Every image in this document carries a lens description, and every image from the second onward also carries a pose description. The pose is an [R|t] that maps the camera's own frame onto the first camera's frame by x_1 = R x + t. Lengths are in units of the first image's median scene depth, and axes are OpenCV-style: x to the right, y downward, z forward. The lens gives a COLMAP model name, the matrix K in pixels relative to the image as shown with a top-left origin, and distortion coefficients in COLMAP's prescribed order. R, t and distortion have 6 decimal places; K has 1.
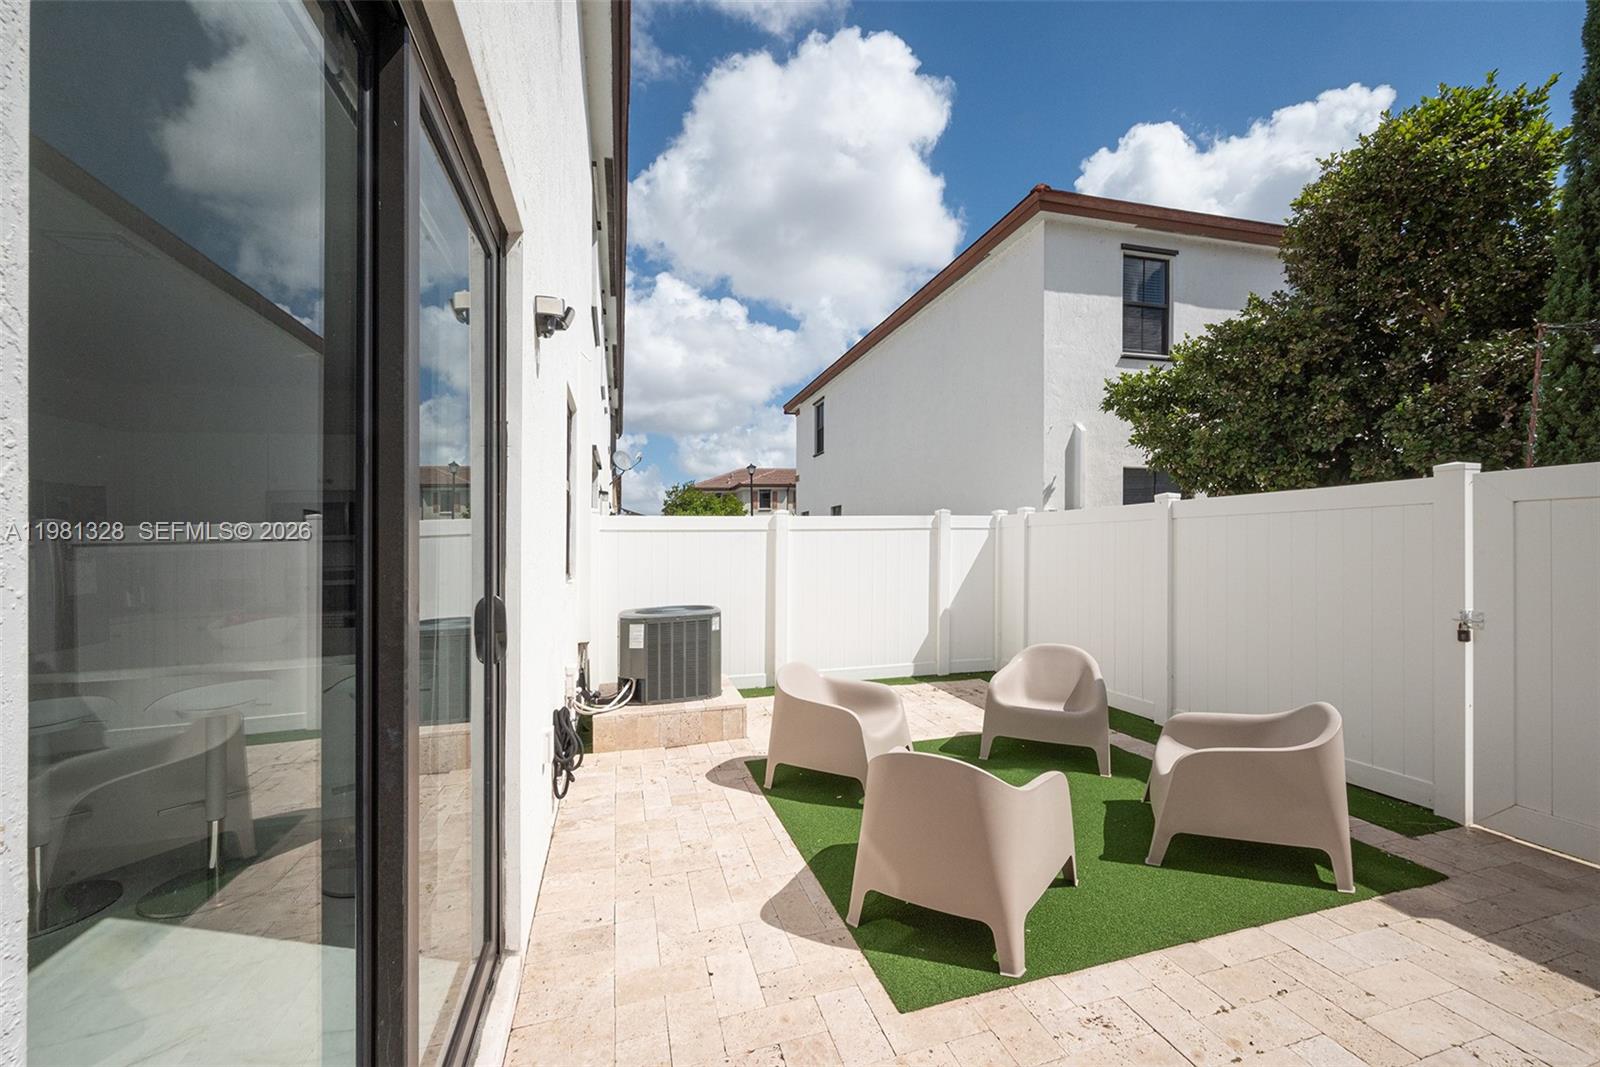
lens RADIAL K [[626.4, 0, 815.0], [0, 626.4, 538.2], [0, 0, 1]] dist [0.007440, -0.000002]
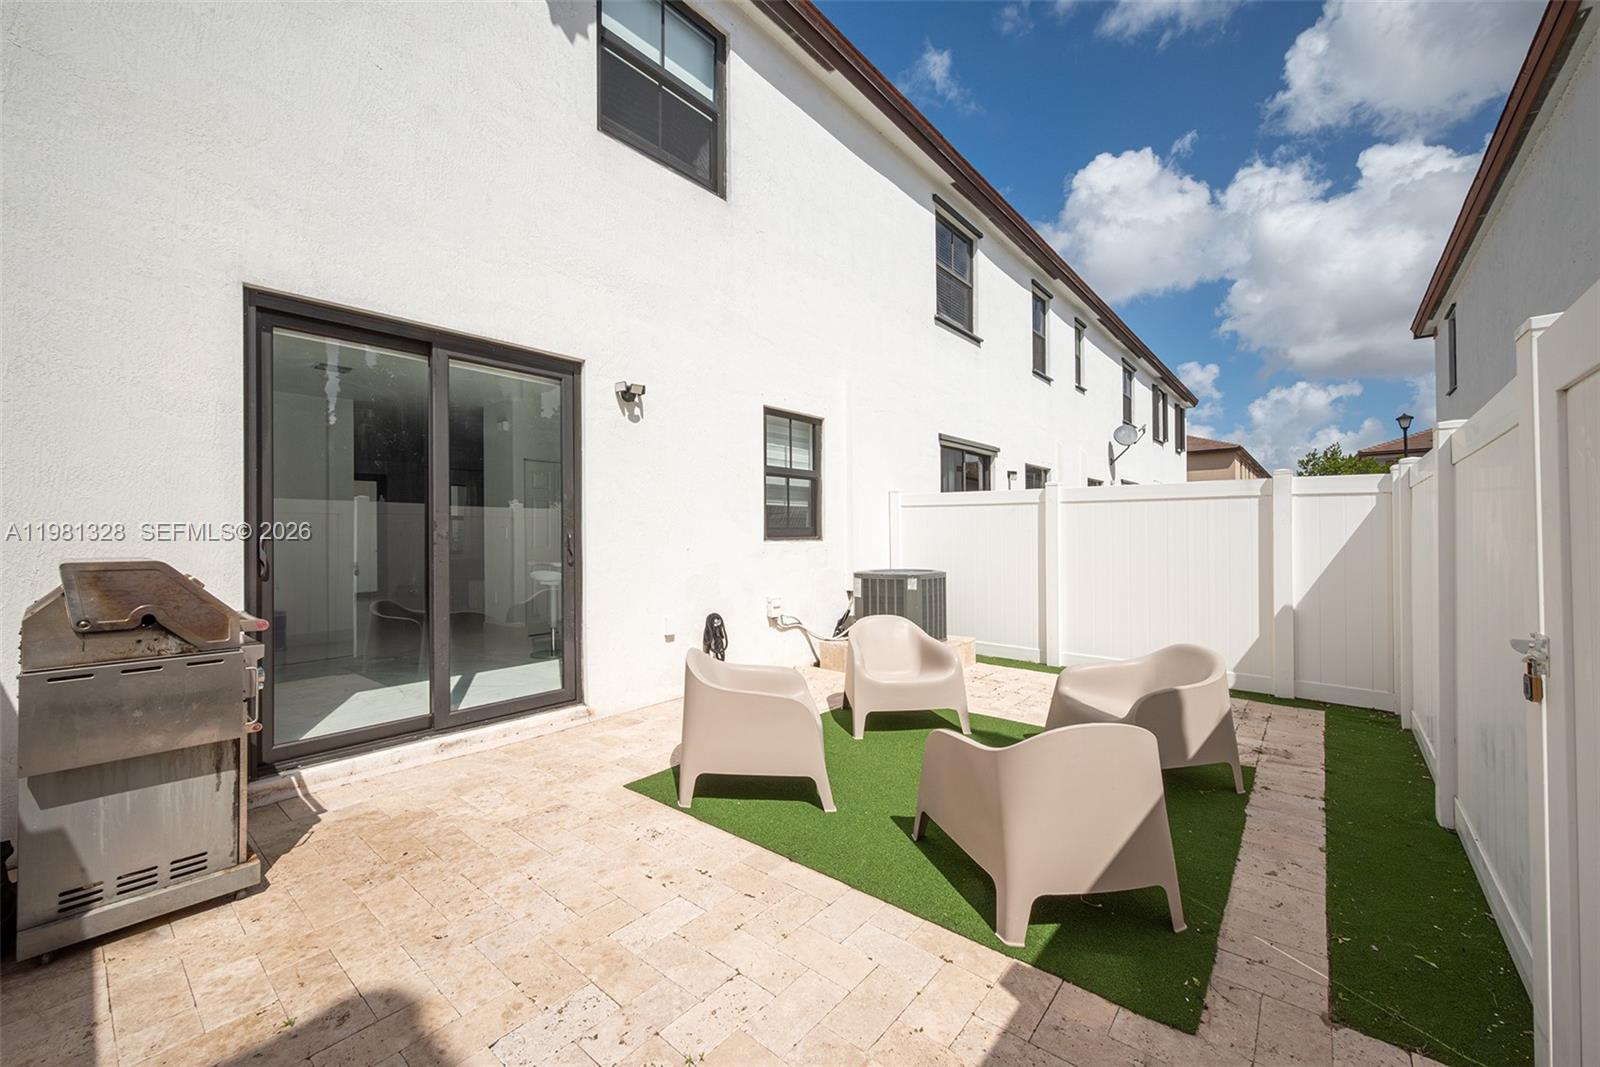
lens RADIAL K [[626.4, 0, 815.0], [0, 626.4, 538.2], [0, 0, 1]] dist [0.007440, -0.000002]
pose [[0.541290, 0.004308, -0.840825, 0.938059], [0.013808, 0.999806, 0.014012, 0.026910], [0.840723, -0.019194, 0.541126, 0.259824]]
